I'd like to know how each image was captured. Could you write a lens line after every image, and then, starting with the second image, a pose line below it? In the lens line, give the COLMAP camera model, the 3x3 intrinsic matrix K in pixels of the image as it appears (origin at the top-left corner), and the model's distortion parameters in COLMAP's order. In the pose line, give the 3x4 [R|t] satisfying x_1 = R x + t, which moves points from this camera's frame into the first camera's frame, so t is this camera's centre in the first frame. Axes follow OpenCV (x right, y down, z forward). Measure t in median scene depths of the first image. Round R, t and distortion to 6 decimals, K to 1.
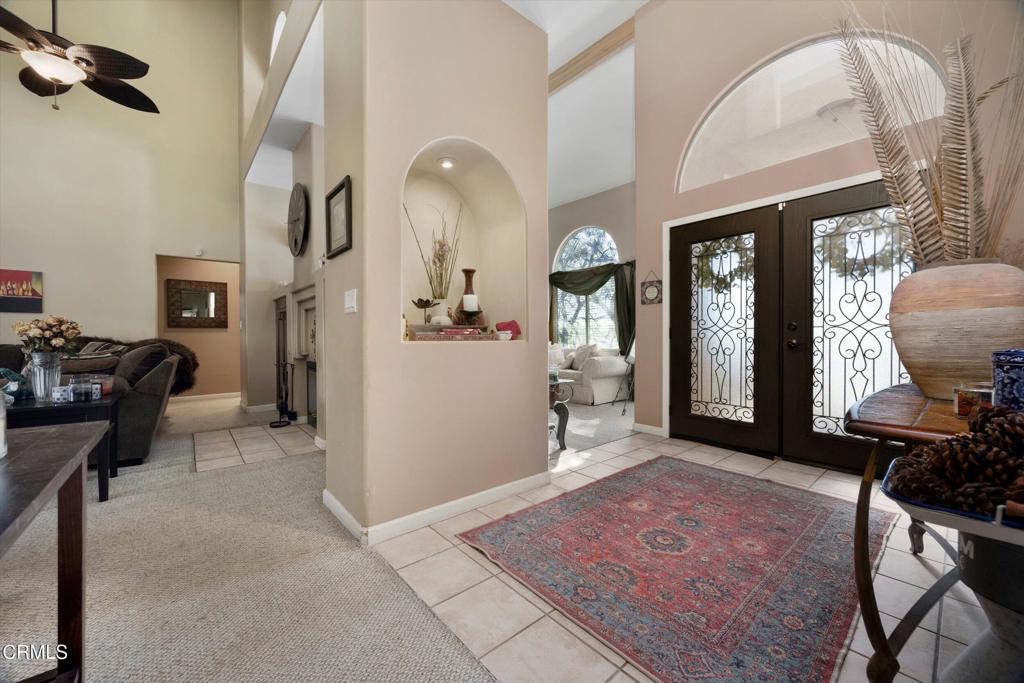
lens RADIAL K [[389.6, 0, 510.9], [0, 389.6, 340.3], [0, 0, 1]] dist [-0.001497, 0.000158]
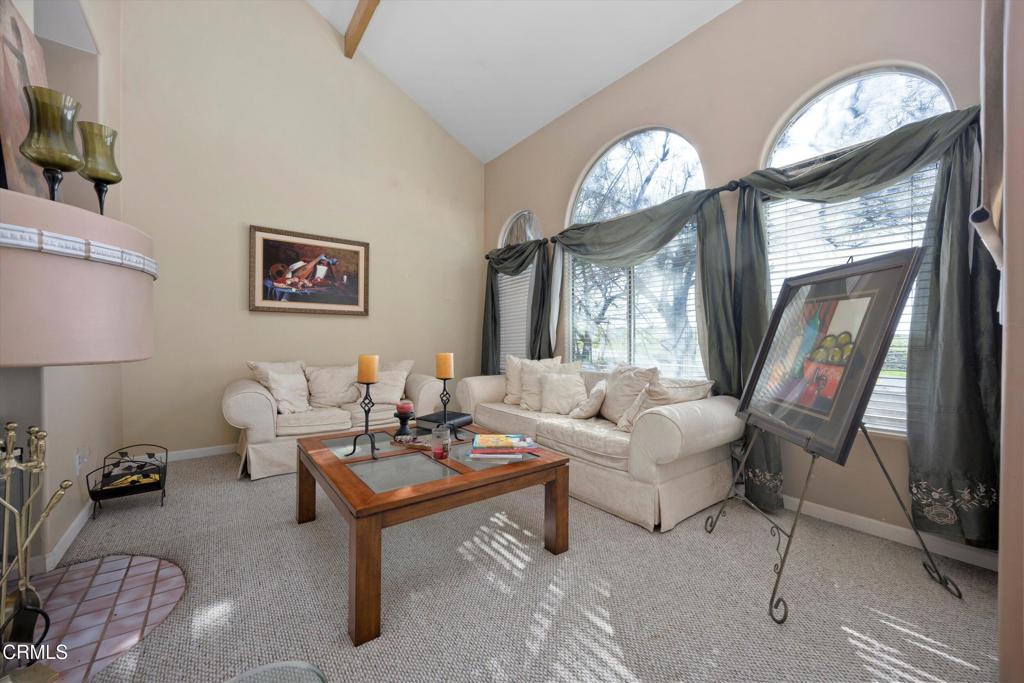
lens RADIAL K [[389.6, 0, 510.9], [0, 389.6, 340.3], [0, 0, 1]] dist [-0.001497, 0.000158]
pose [[0.998200, 0.007335, -0.059518, 0.073205], [-0.007524, 0.999967, -0.002946, -0.017924], [0.059494, 0.003389, 0.998223, 0.508142]]
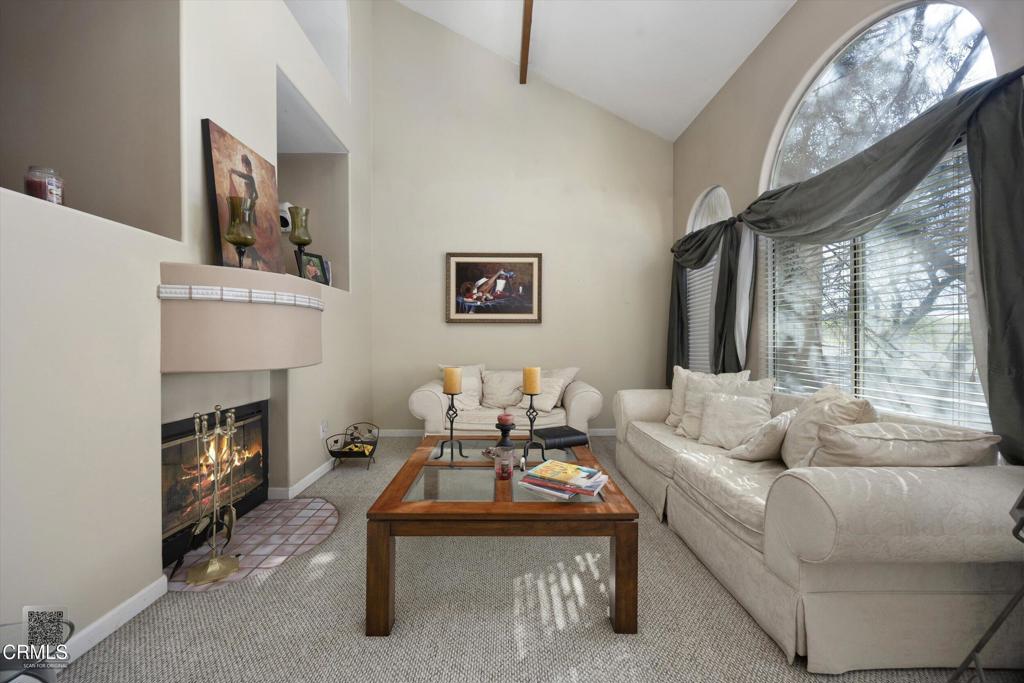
lens RADIAL K [[389.6, 0, 510.9], [0, 389.6, 340.3], [0, 0, 1]] dist [-0.001497, 0.000158]
pose [[0.769150, 0.006628, -0.639033, 0.191606], [-0.006840, 0.999974, 0.002139, -0.030377], [0.639031, 0.002726, 0.769176, 0.588372]]
